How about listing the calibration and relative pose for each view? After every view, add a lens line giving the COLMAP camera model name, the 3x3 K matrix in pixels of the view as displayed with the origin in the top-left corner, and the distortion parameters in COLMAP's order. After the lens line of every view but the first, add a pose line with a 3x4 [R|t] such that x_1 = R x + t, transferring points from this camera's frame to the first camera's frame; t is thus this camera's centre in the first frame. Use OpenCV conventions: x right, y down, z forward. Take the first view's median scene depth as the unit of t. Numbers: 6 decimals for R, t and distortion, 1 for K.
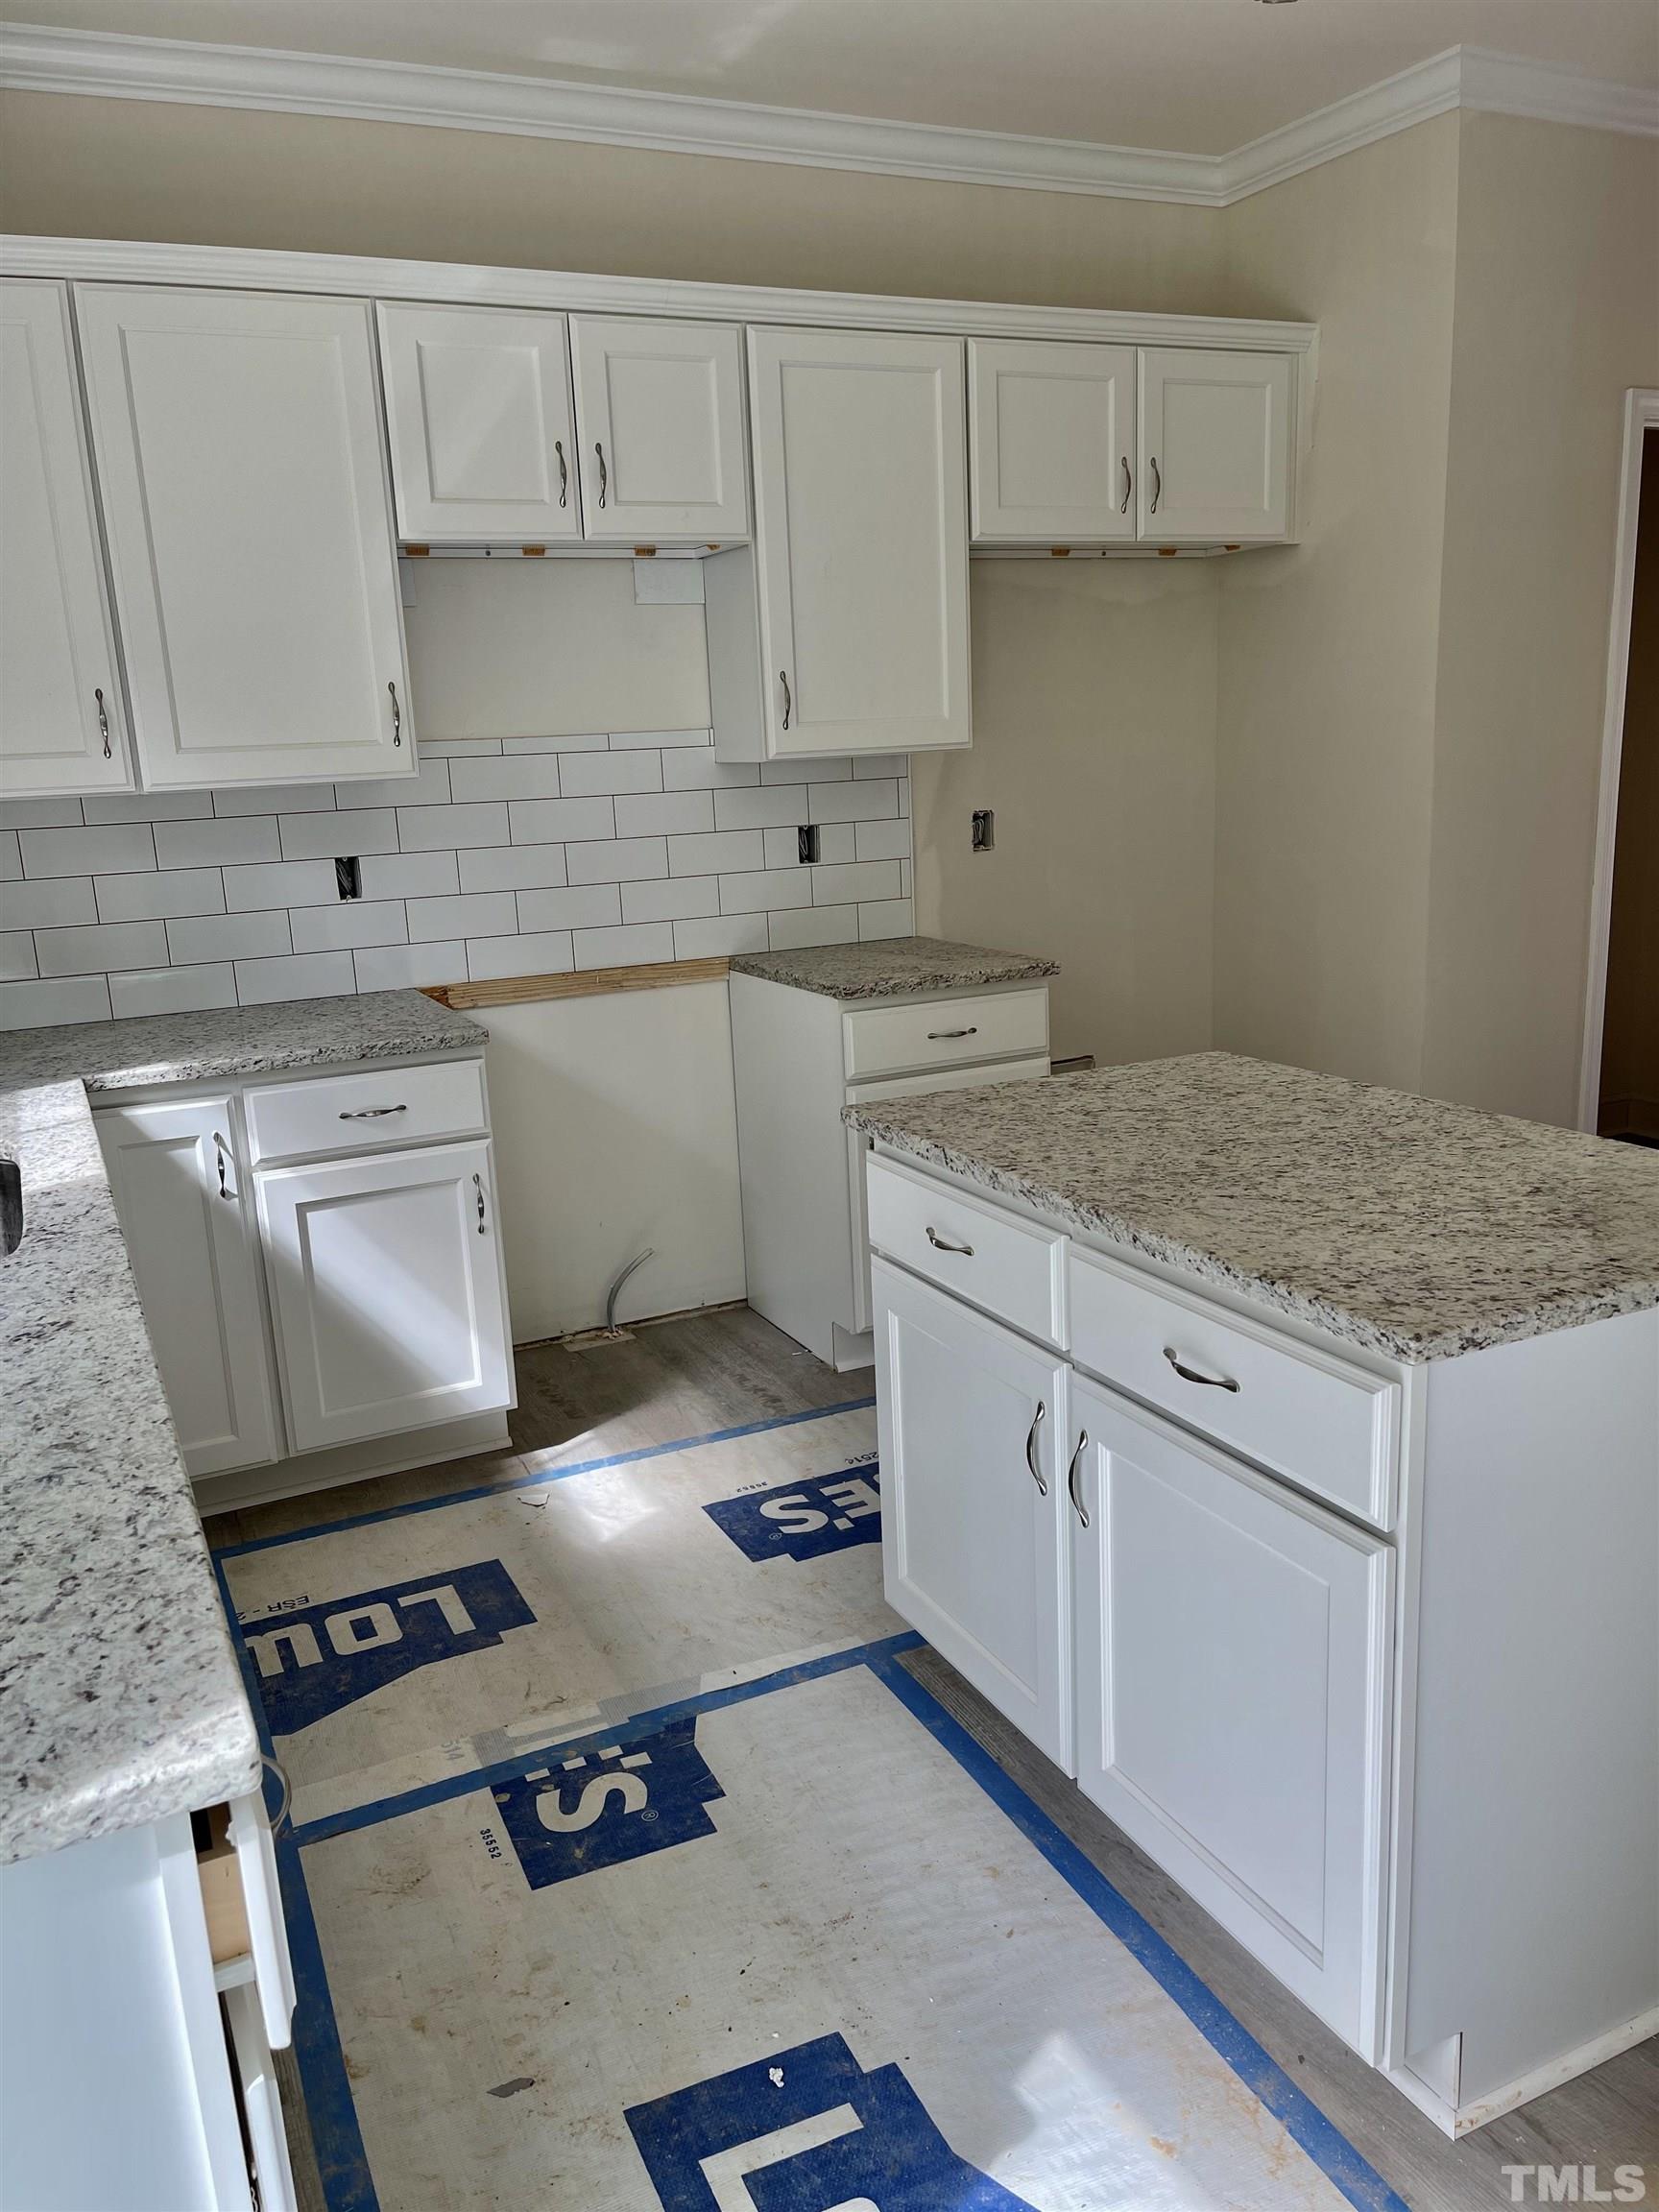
lens RADIAL K [[1692.0, 0, 835.7], [0, 1692.0, 1111.5], [0, 0, 1]] dist [0.057266, -0.072064]
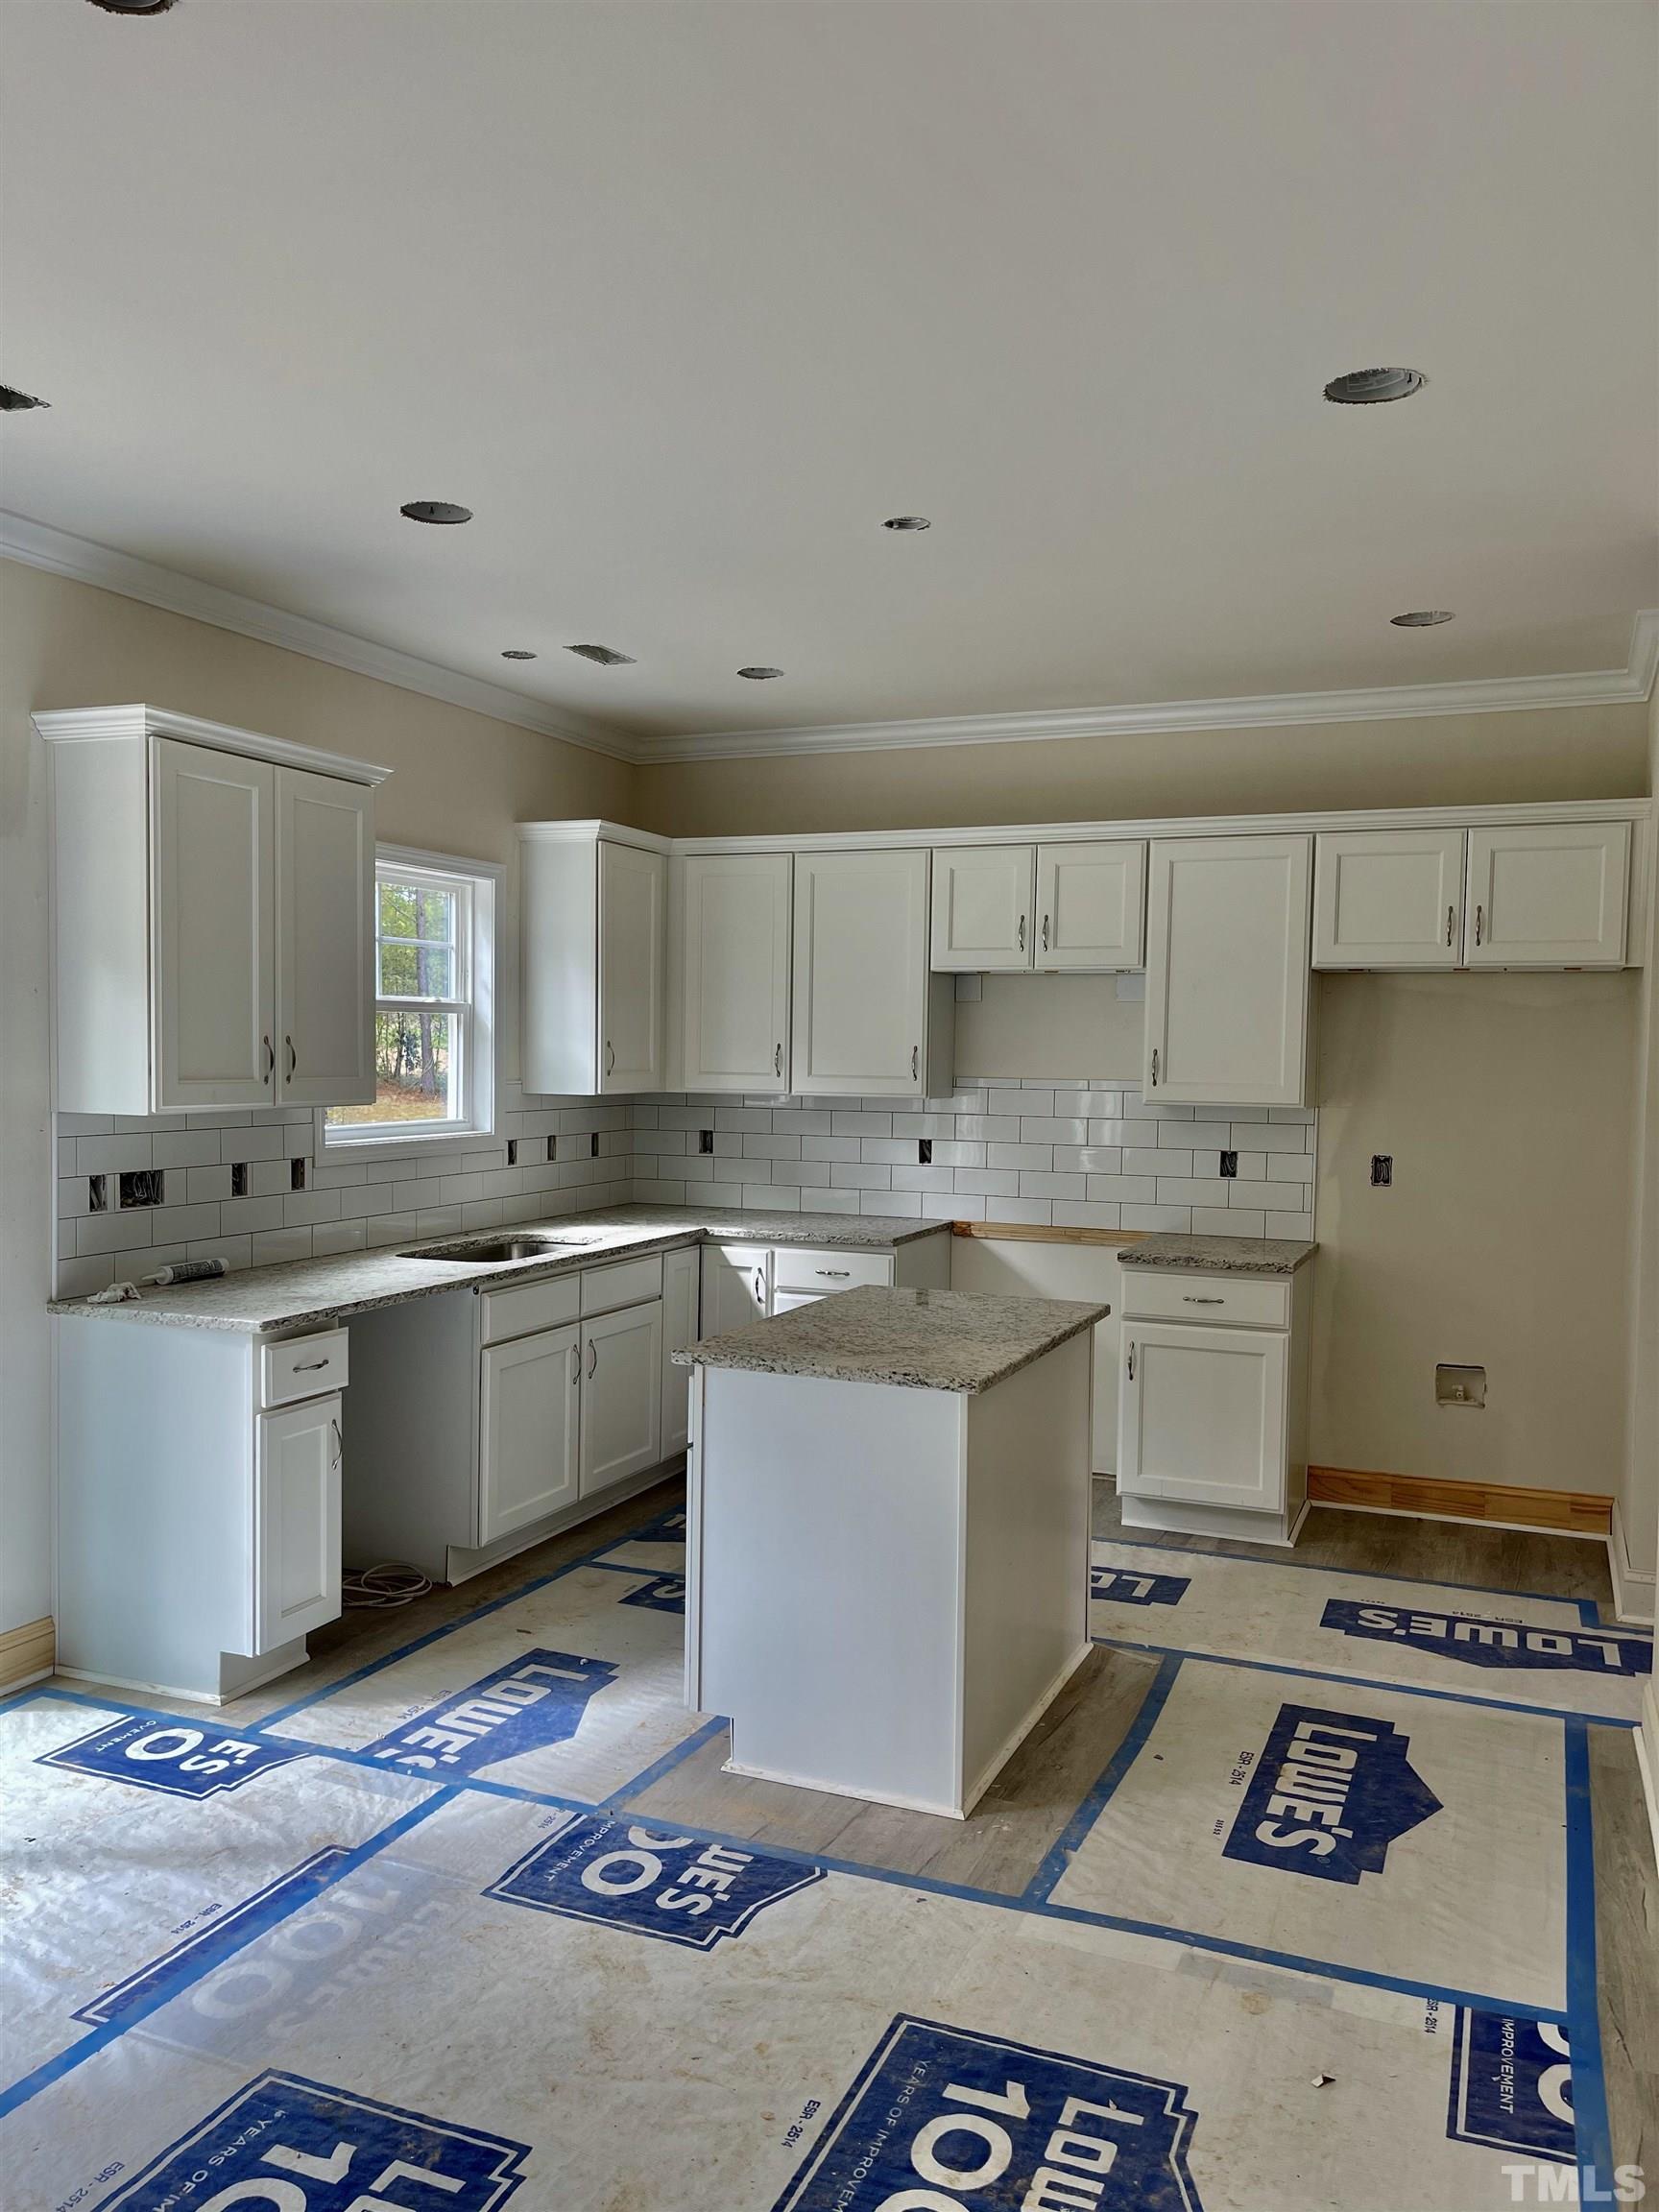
lens RADIAL K [[1692.0, 0, 824.0], [0, 1692.0, 1104.6], [0, 0, 1]] dist [0.057266, -0.072064]
pose [[0.657379, 0.082399, -0.749042, 0.939213], [-0.209497, 0.974802, -0.076626, -0.030177], [0.723853, 0.207295, 0.658077, -0.220427]]
